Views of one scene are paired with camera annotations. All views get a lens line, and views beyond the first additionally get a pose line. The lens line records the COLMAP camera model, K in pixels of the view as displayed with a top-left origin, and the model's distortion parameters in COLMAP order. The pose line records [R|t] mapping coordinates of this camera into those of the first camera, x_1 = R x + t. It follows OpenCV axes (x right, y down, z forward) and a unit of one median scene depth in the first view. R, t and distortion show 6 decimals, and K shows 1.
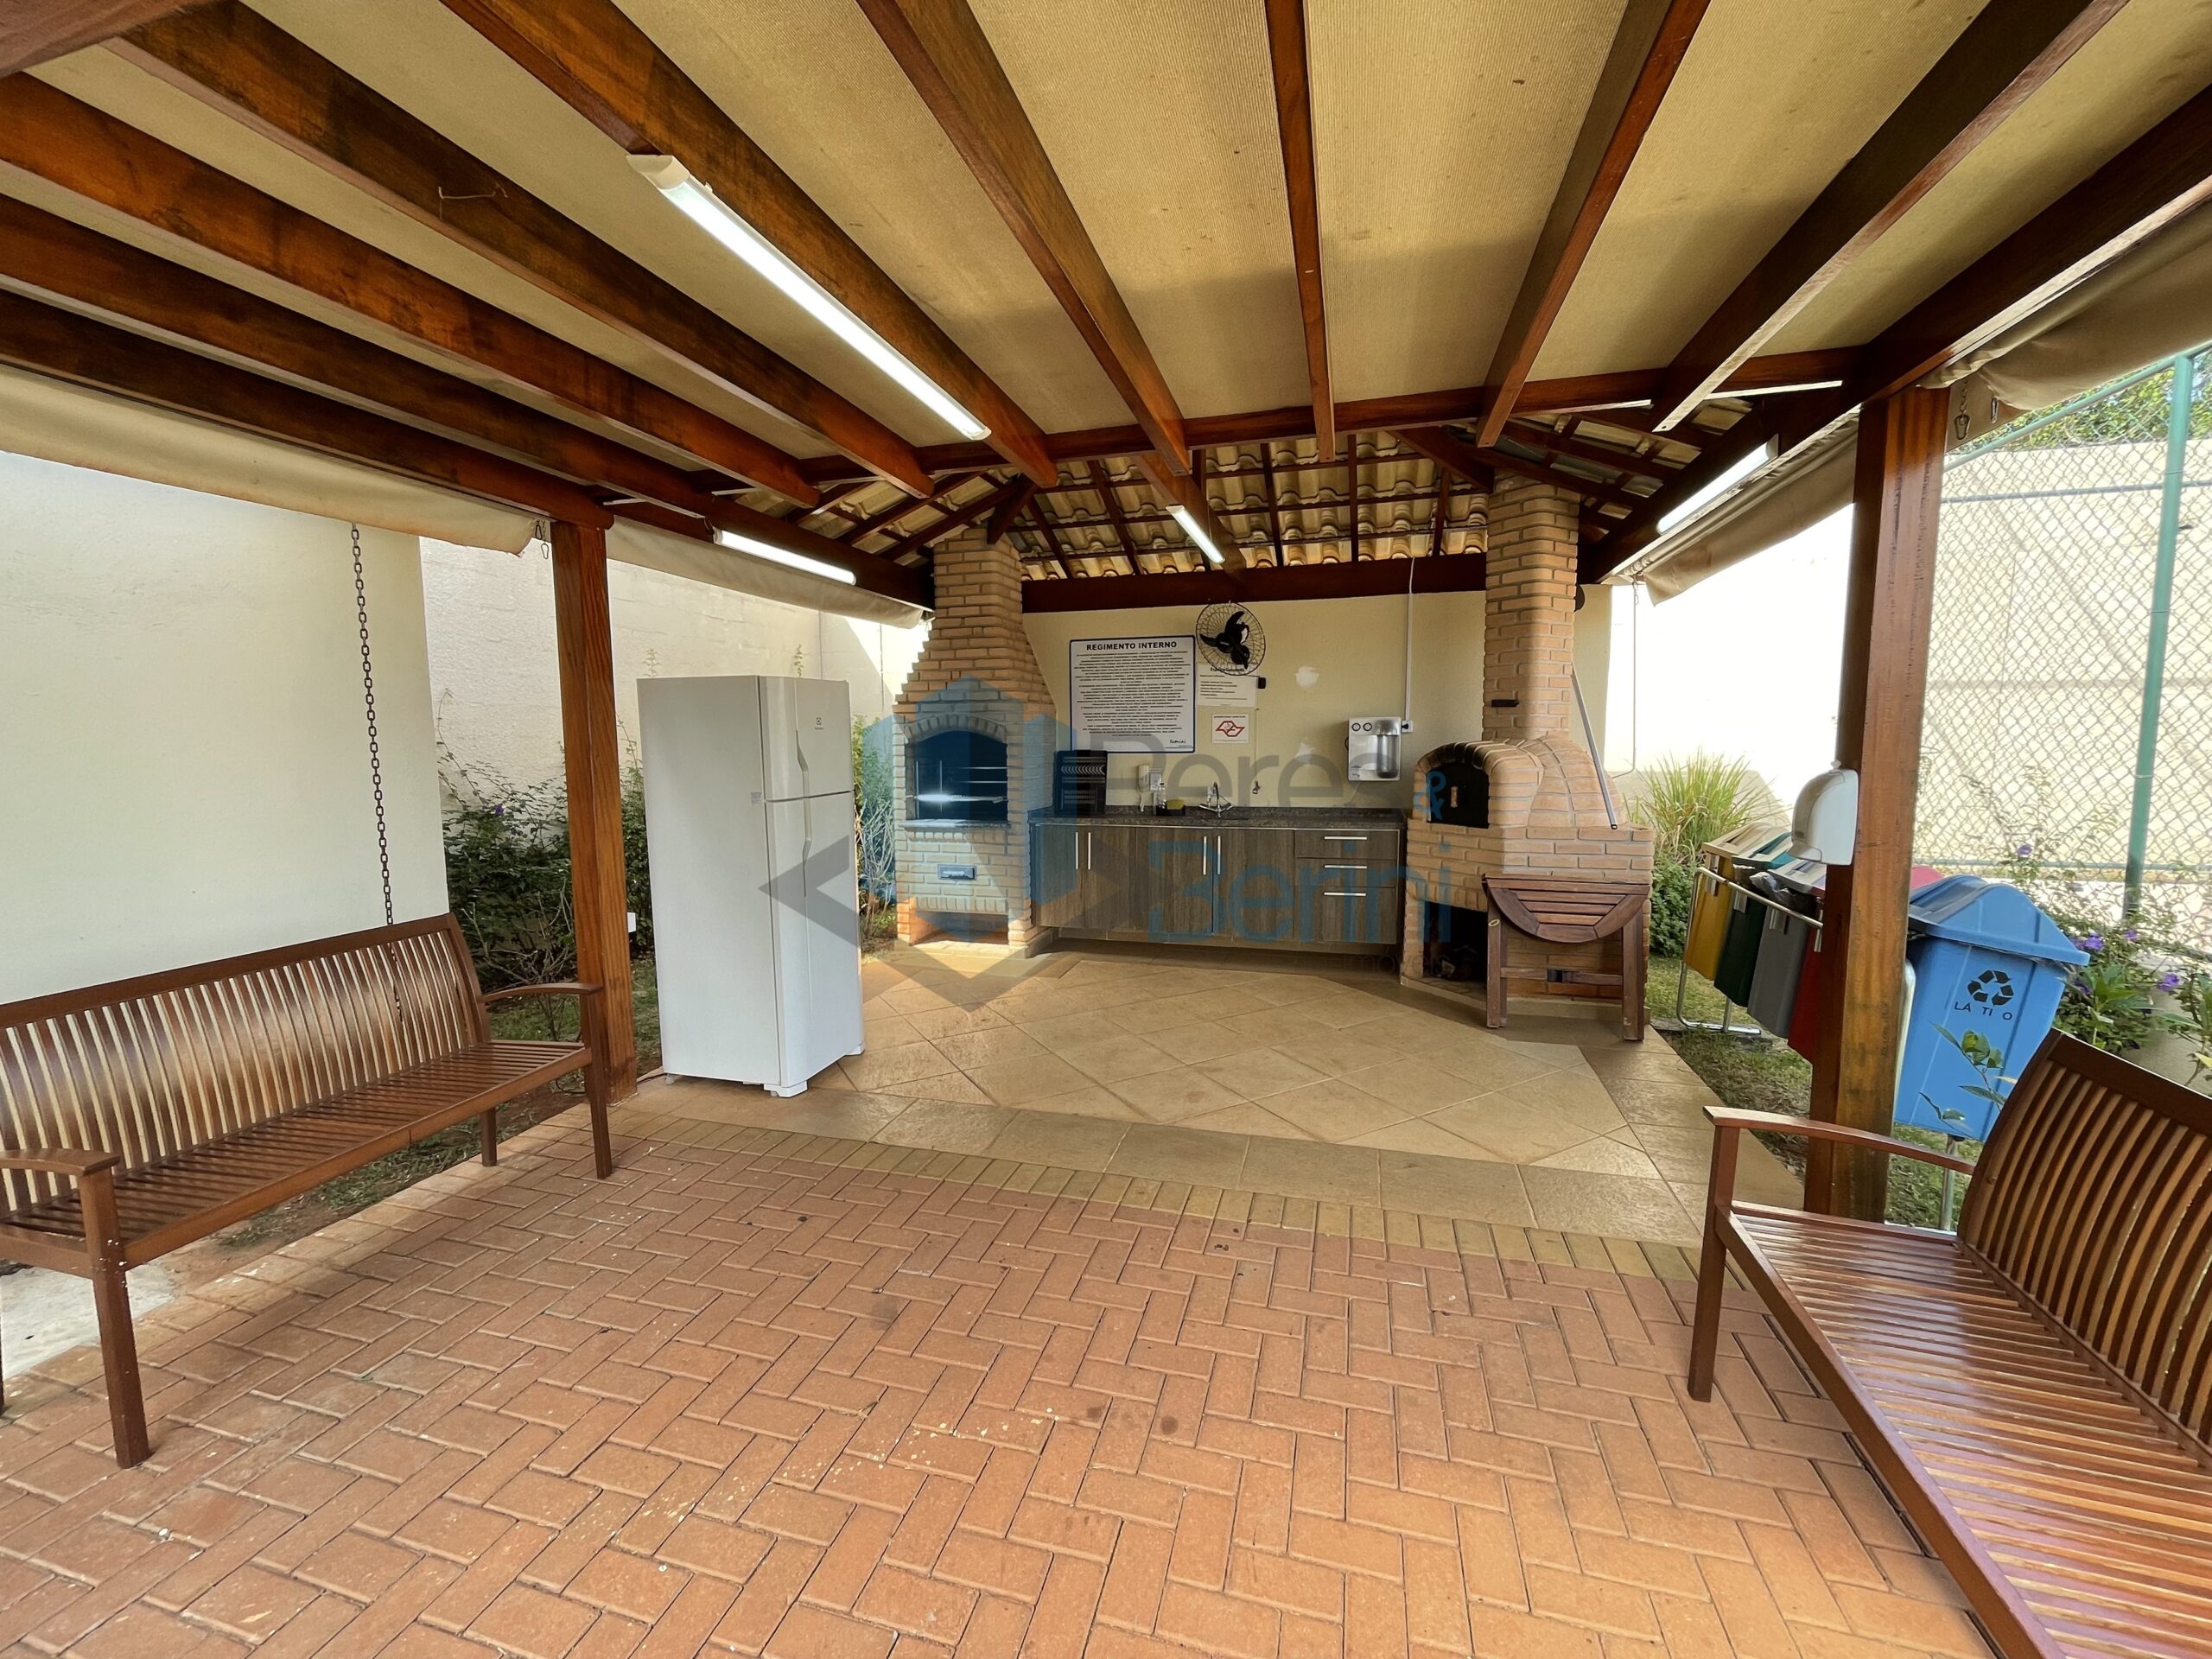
lens RADIAL K [[889.4, 0, 1114.8], [0, 889.4, 824.6], [0, 0, 1]] dist [-0.012880, -0.000045]
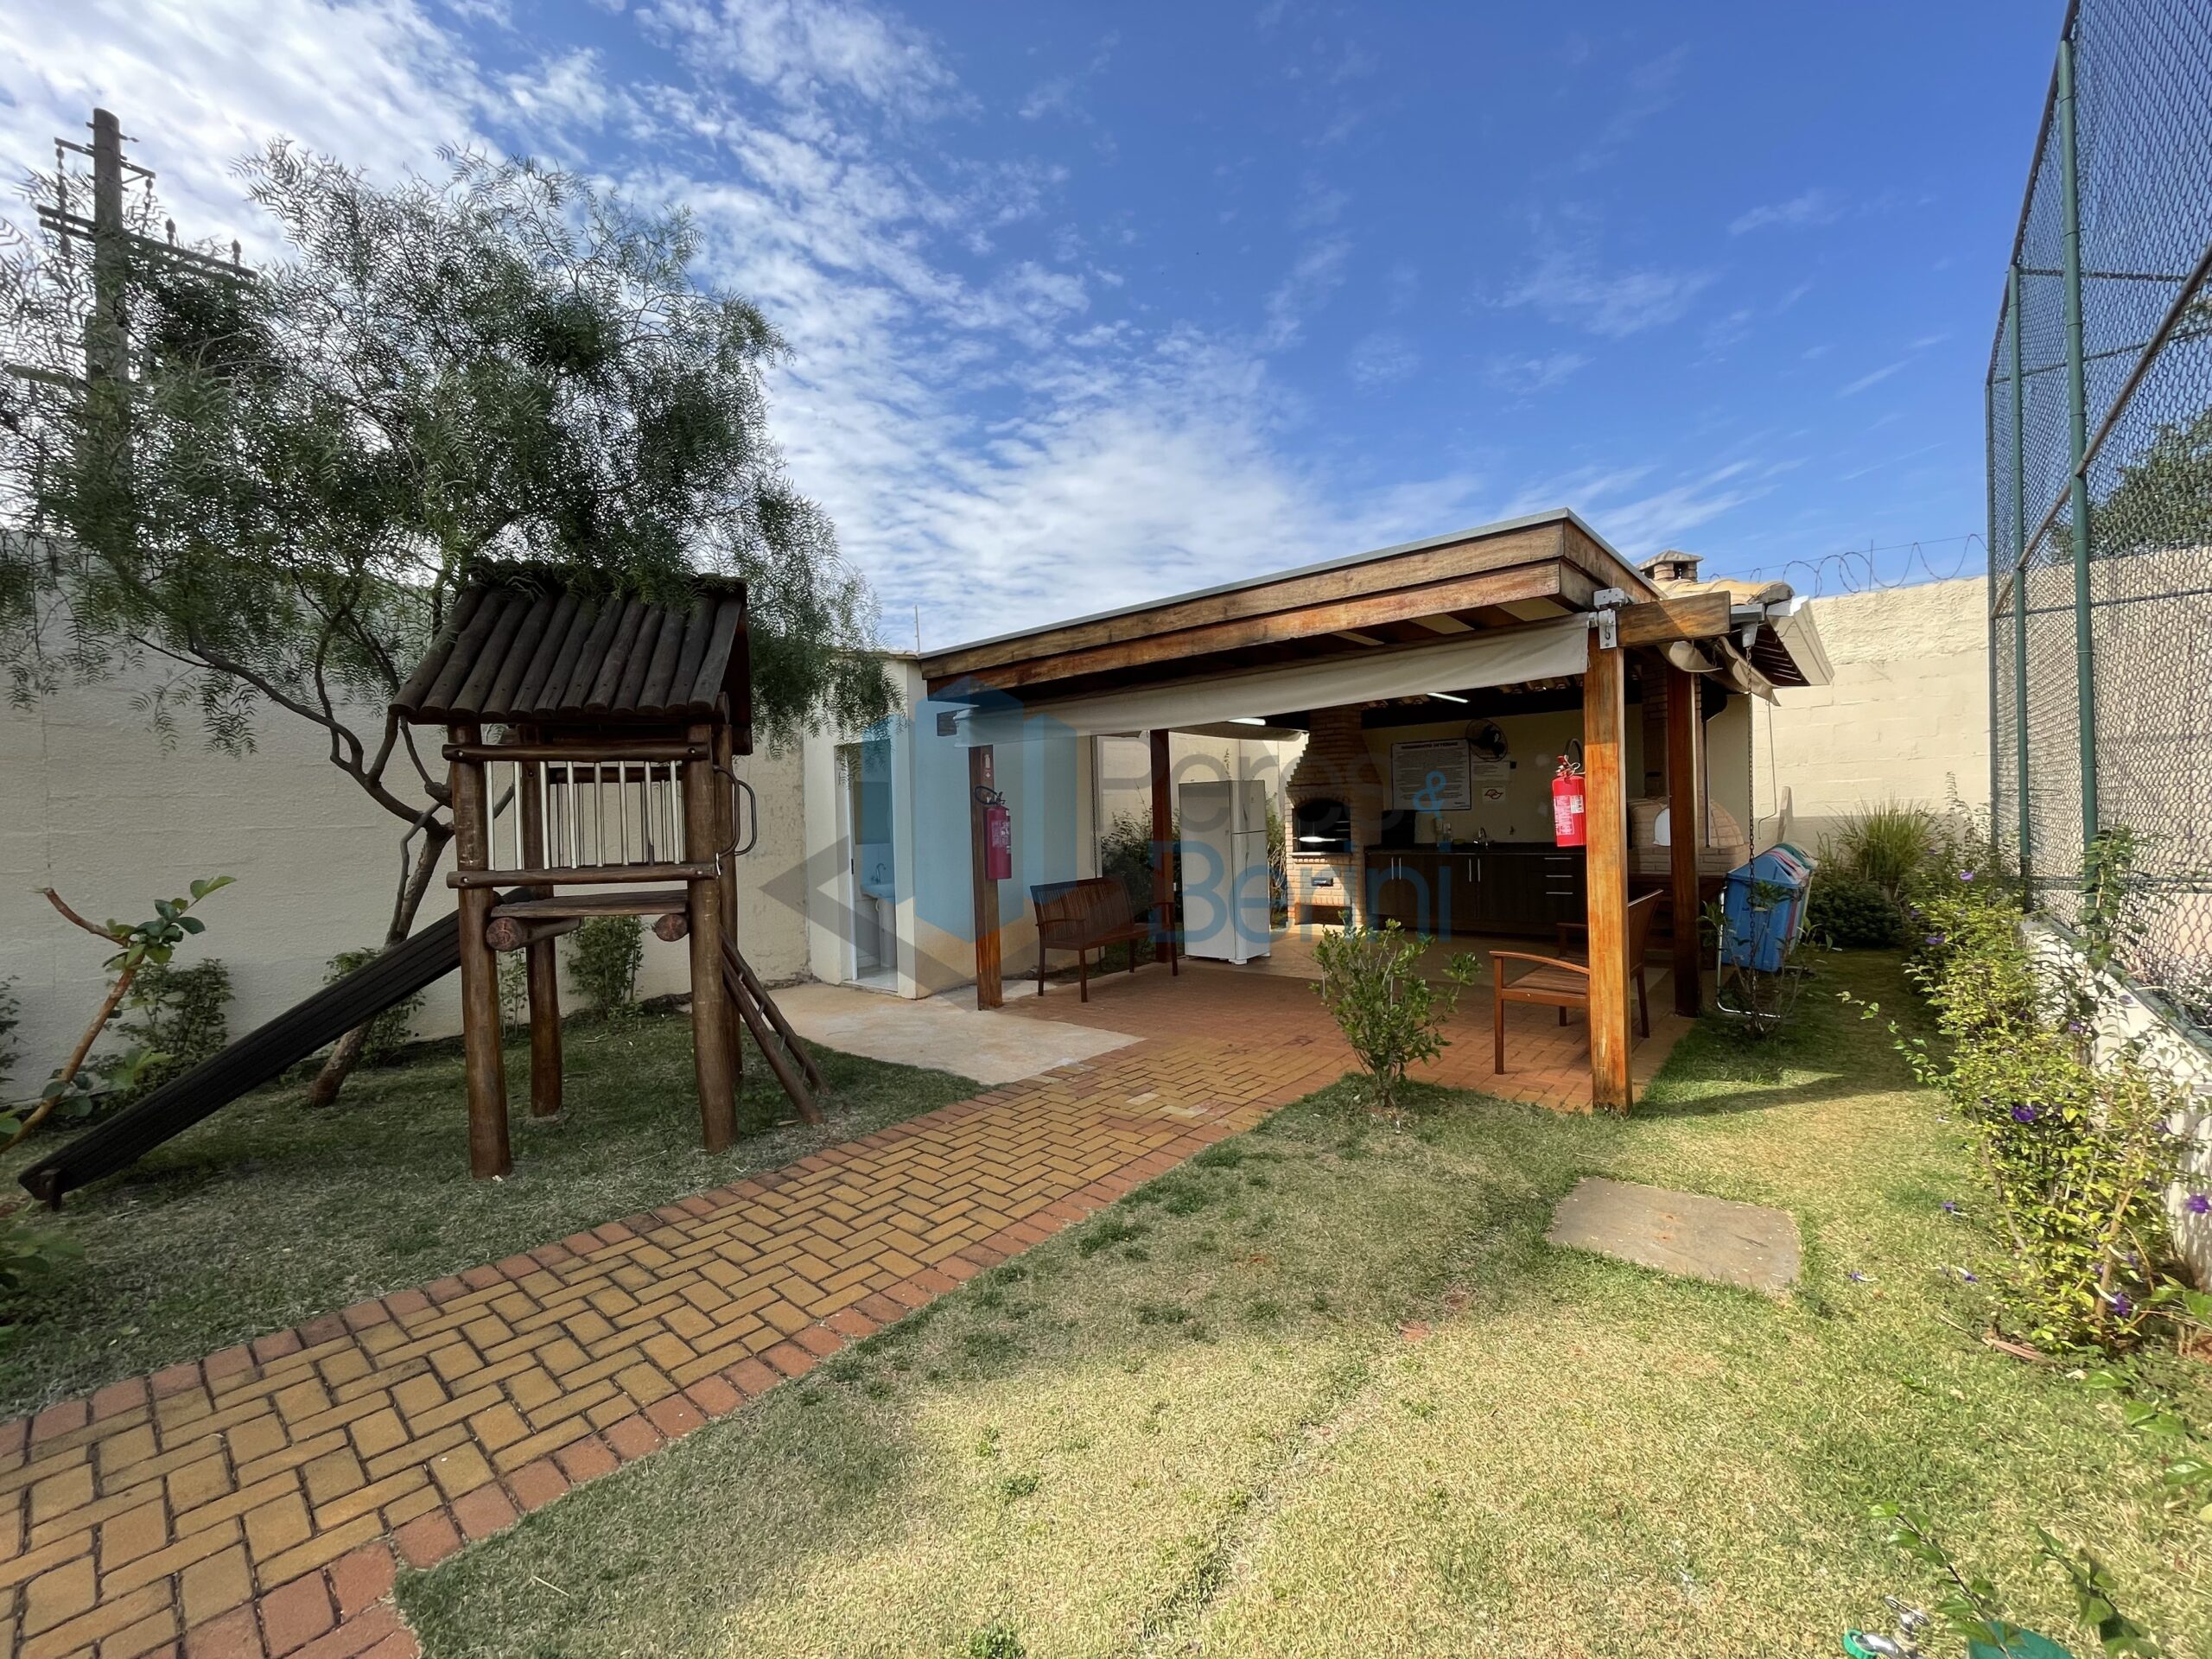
lens RADIAL K [[889.4, 0, 1114.8], [0, 889.4, 824.6], [0, 0, 1]] dist [-0.012880, -0.000045]
pose [[0.907842, -0.020085, -0.418830, 0.185498], [-0.012475, 0.997116, -0.074858, 0.077579], [0.419126, 0.073184, 0.904974, -0.751638]]
